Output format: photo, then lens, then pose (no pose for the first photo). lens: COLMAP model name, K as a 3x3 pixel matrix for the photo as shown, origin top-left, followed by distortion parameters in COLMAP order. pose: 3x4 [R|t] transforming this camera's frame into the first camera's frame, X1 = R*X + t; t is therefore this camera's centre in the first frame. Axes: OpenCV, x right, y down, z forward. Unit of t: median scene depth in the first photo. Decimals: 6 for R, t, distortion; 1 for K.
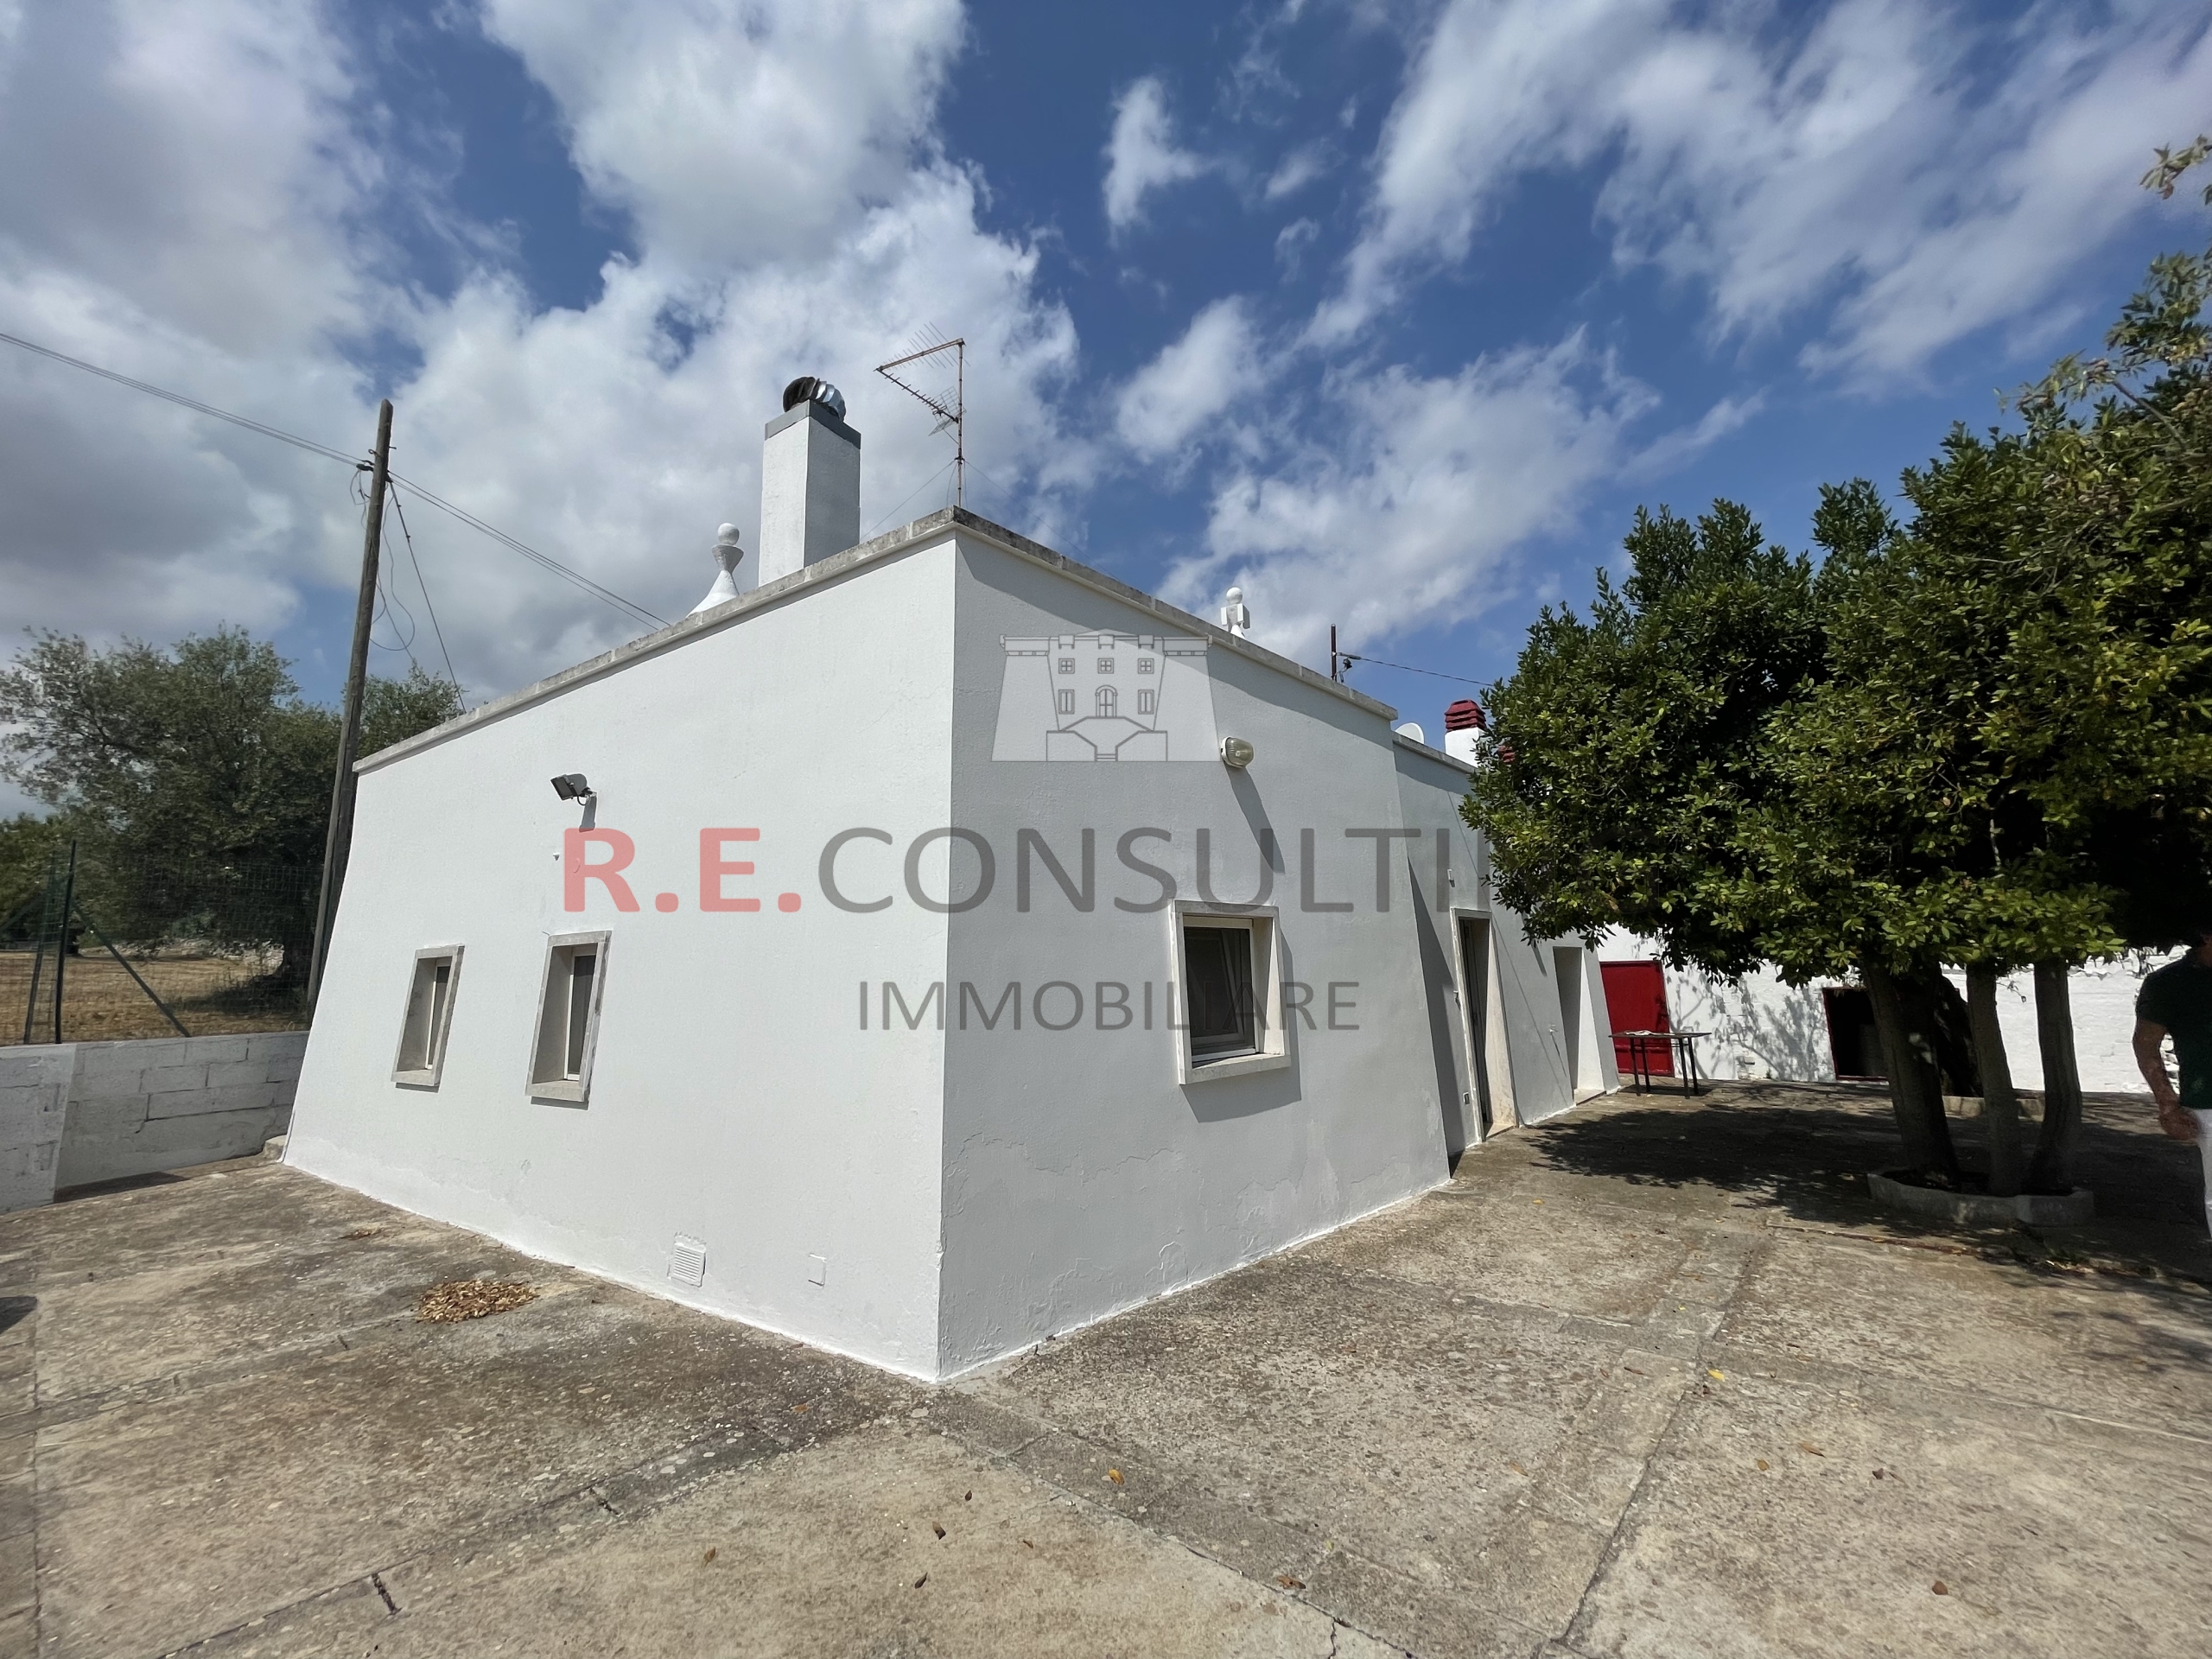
lens RADIAL K [[896.4, 0, 1107.7], [0, 896.4, 835.8], [0, 0, 1]] dist [0.000115, 0.000044]
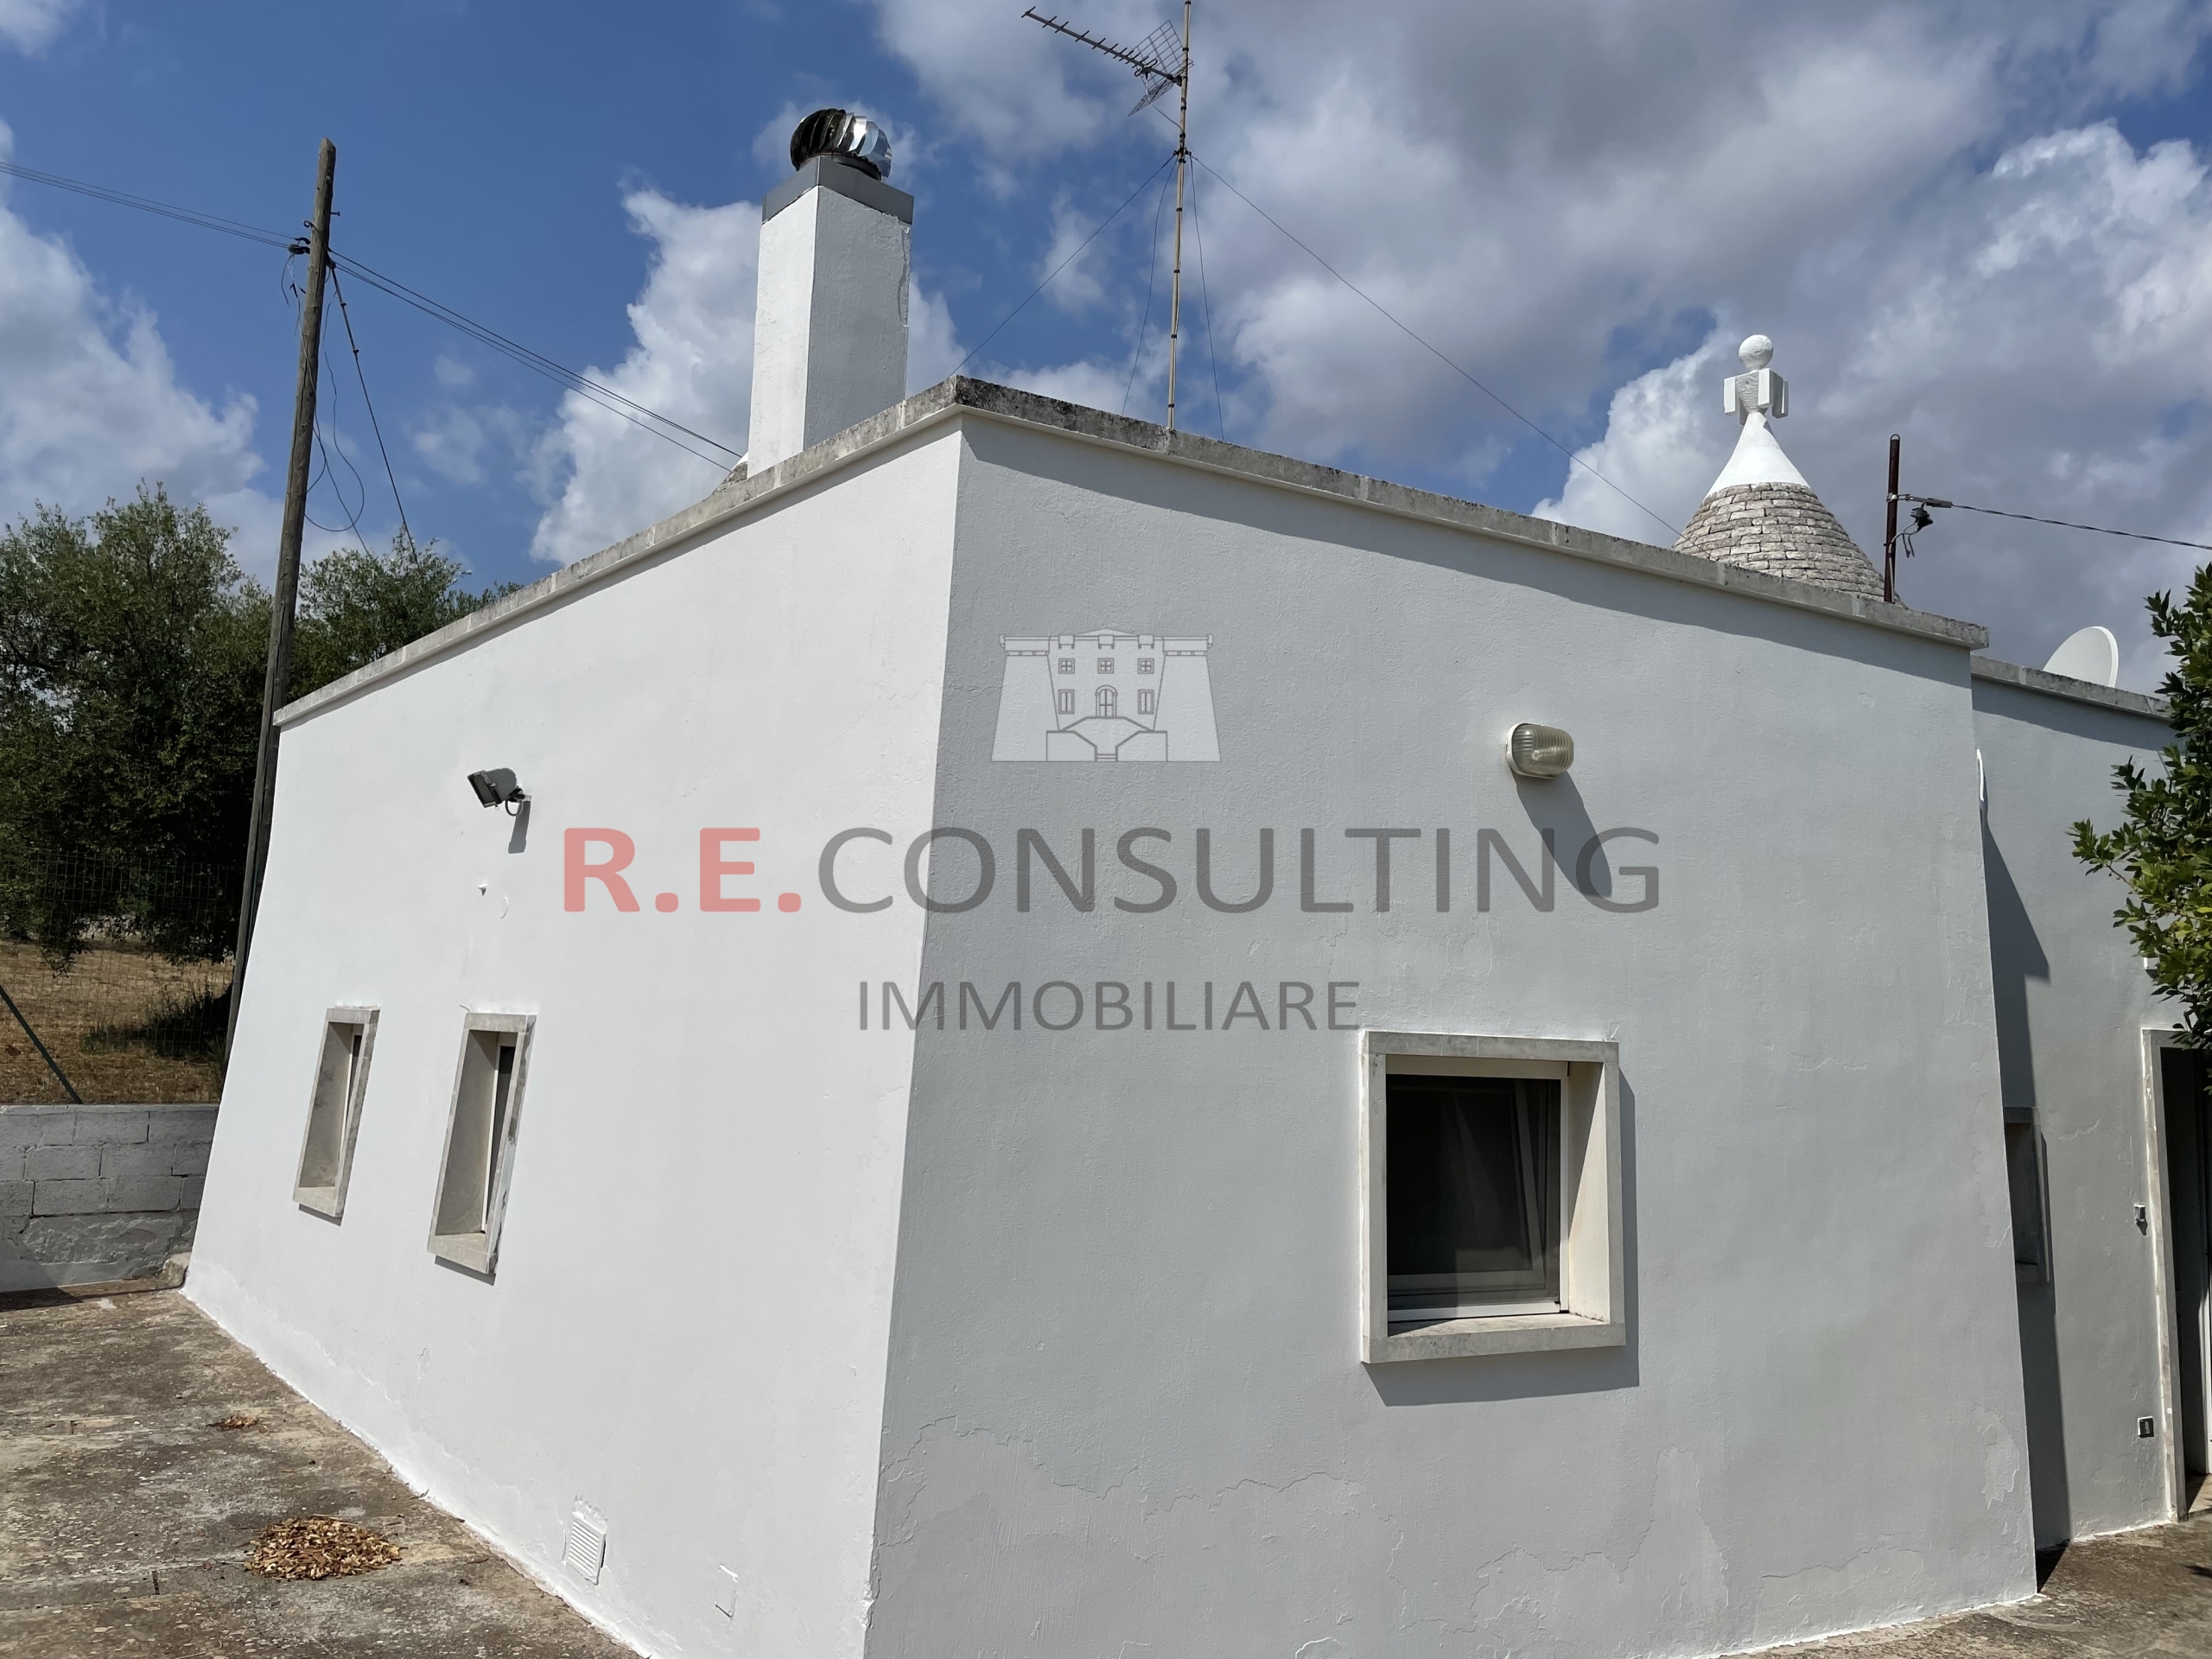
lens RADIAL K [[1694.9, 0, 1106.0], [0, 1694.9, 829.5], [0, 0, 1]] dist [0.102704, -0.144230]
pose [[0.951894, 0.027966, -0.305149, 0.215007], [-0.015431, 0.998938, 0.043414, -0.087986], [0.306039, -0.036617, 0.951315, -0.054818]]
